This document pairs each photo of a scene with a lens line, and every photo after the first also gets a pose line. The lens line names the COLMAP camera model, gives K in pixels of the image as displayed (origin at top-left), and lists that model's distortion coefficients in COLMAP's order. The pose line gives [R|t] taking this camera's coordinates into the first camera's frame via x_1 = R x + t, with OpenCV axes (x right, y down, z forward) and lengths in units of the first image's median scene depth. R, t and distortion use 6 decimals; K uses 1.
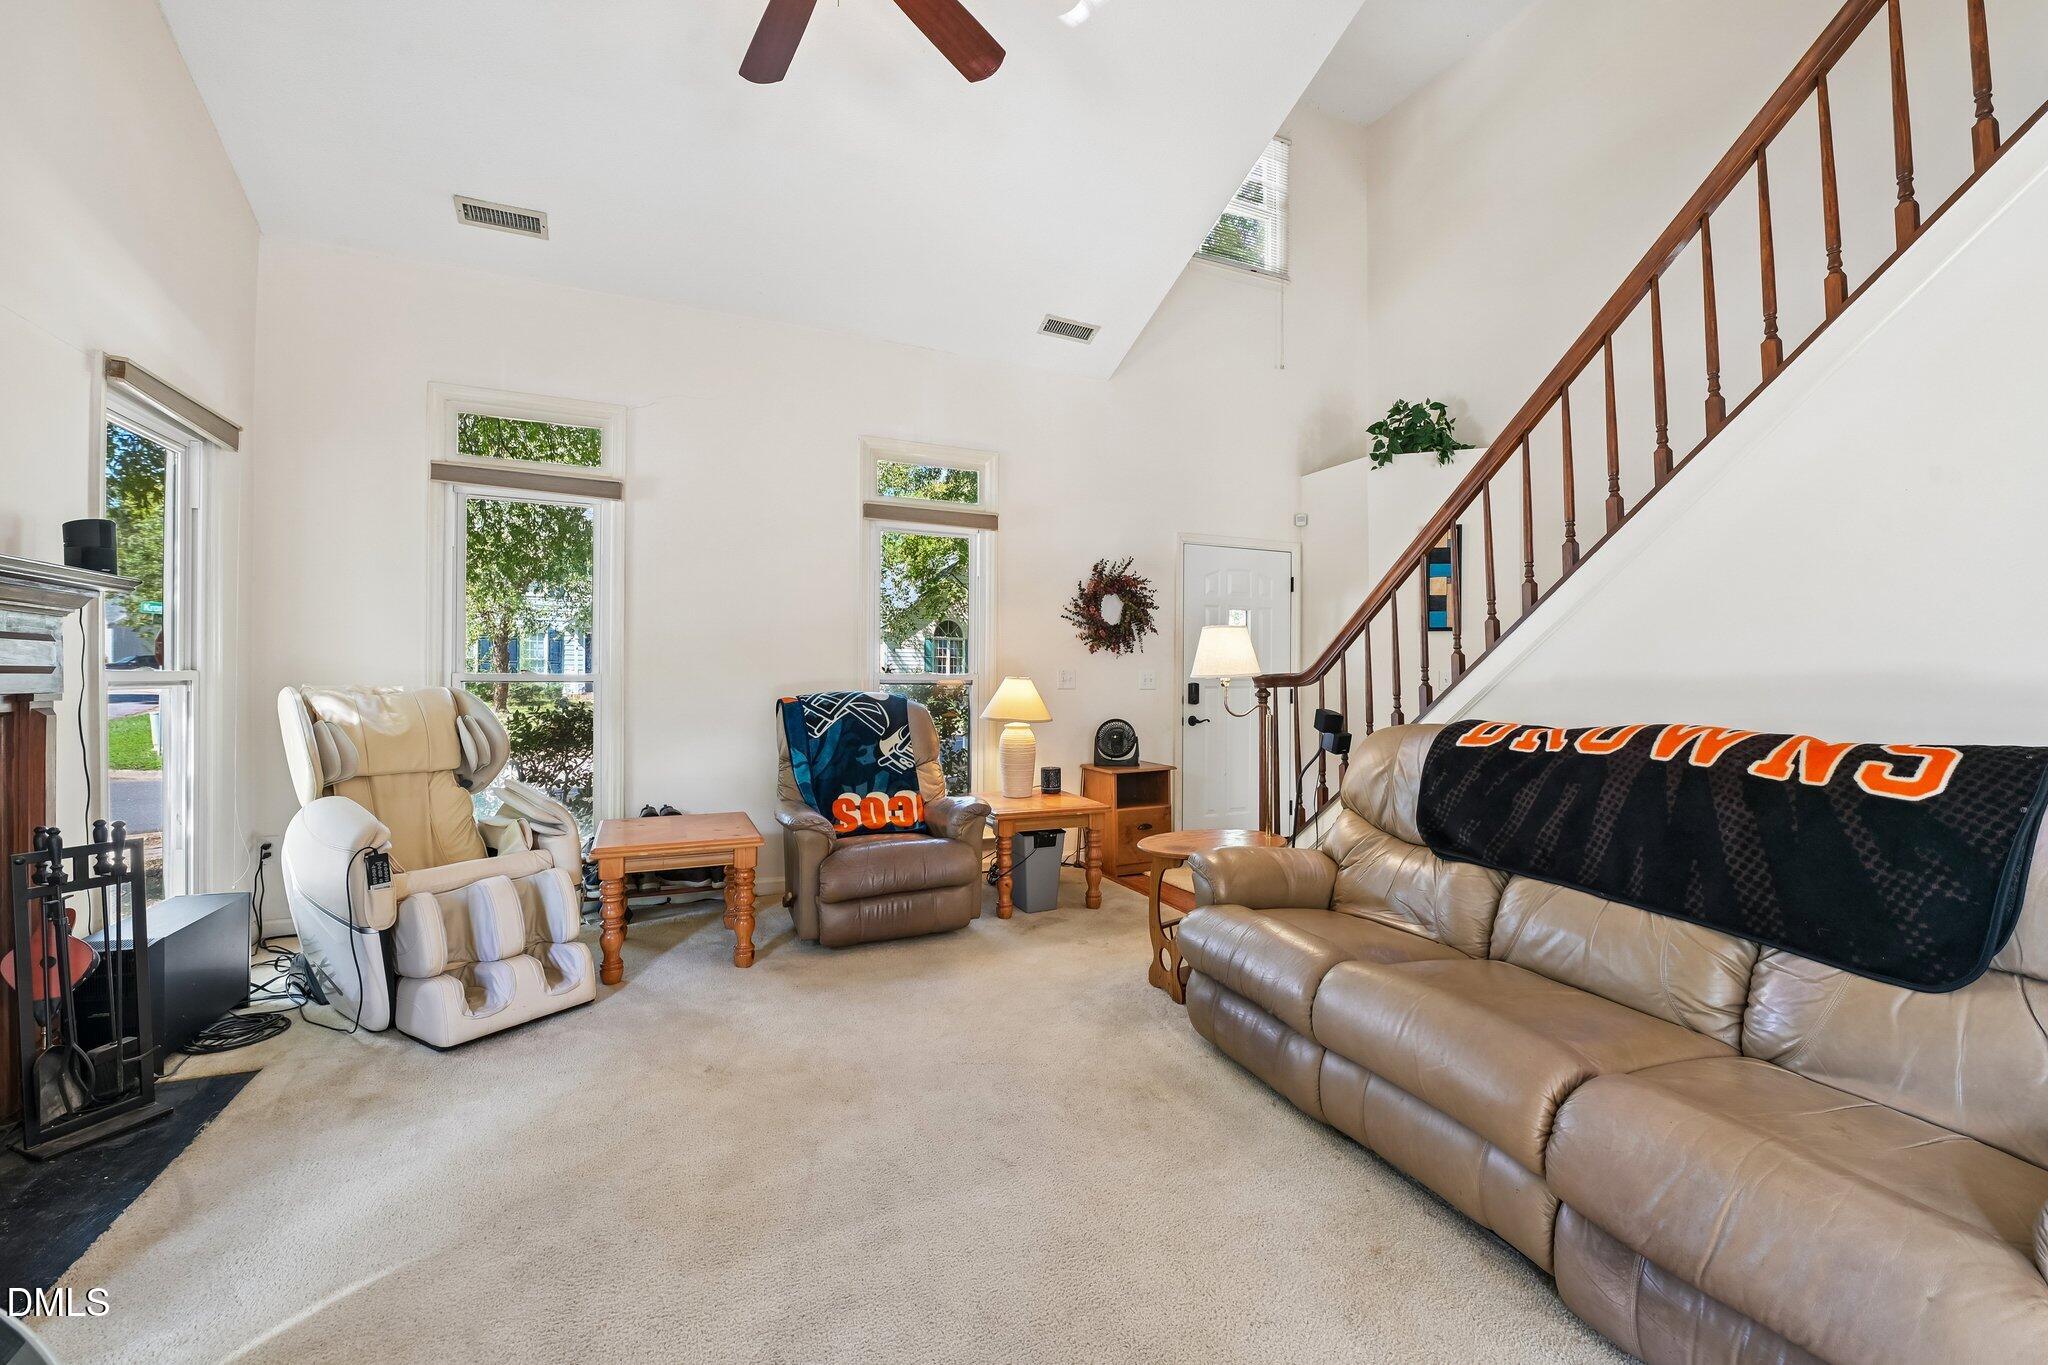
lens RADIAL K [[831.6, 0, 1020.1], [0, 831.6, 672.3], [0, 0, 1]] dist [-0.003901, -0.002960]
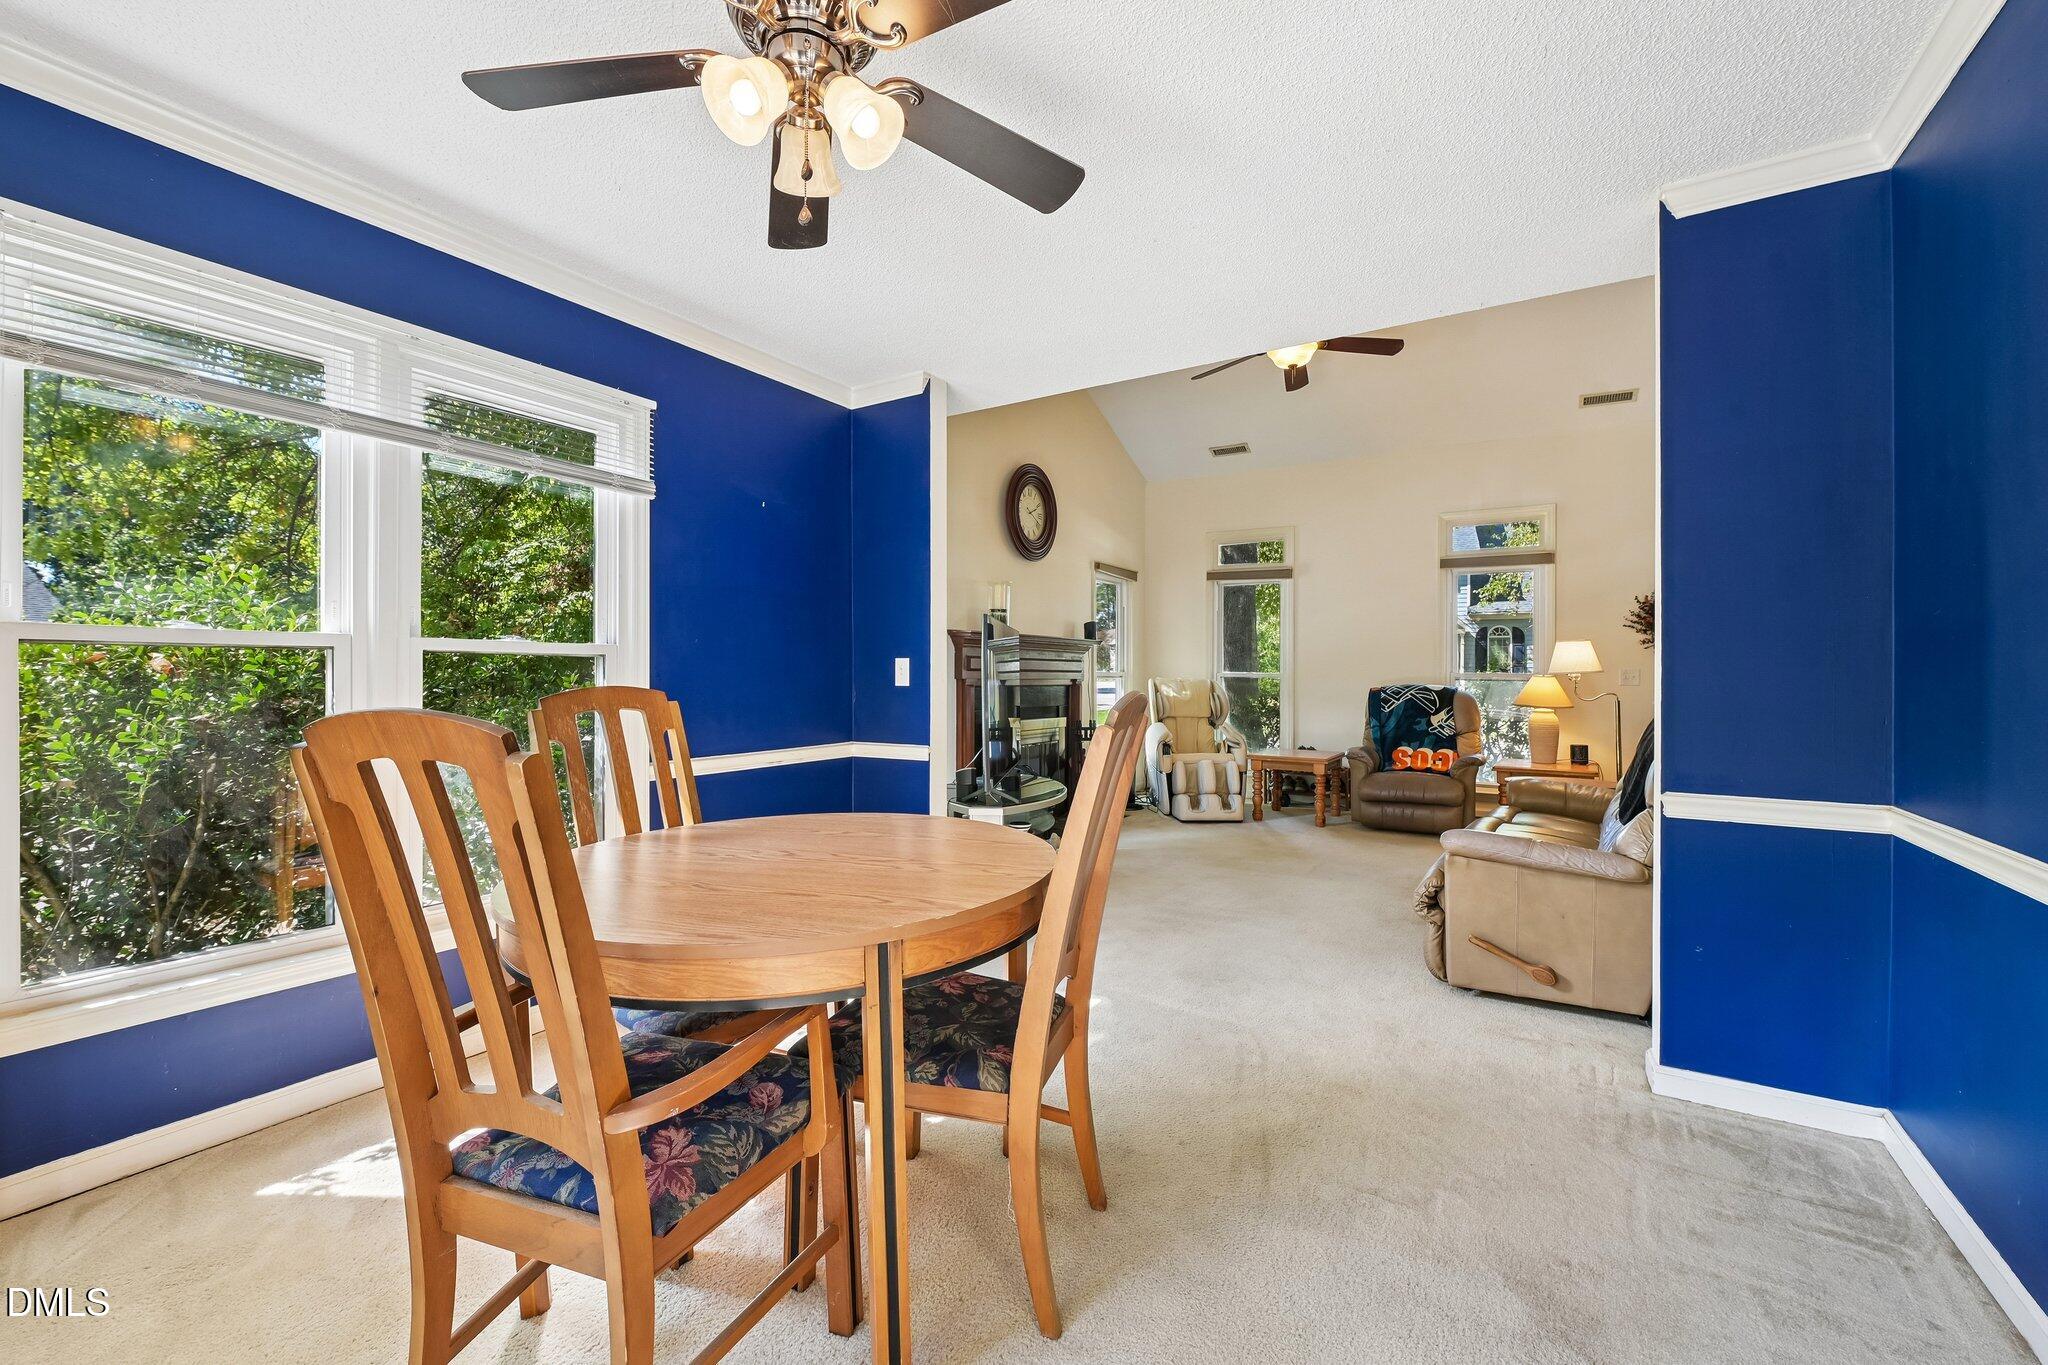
lens RADIAL K [[831.6, 0, 1021.7], [0, 831.6, 672.1], [0, 0, 1]] dist [-0.003901, -0.002960]
pose [[0.550649, -0.002698, -0.834733, 0.703642], [0.000706, 0.999996, -0.002767, 0.004004], [0.834737, 0.000934, 0.550649, -0.490683]]
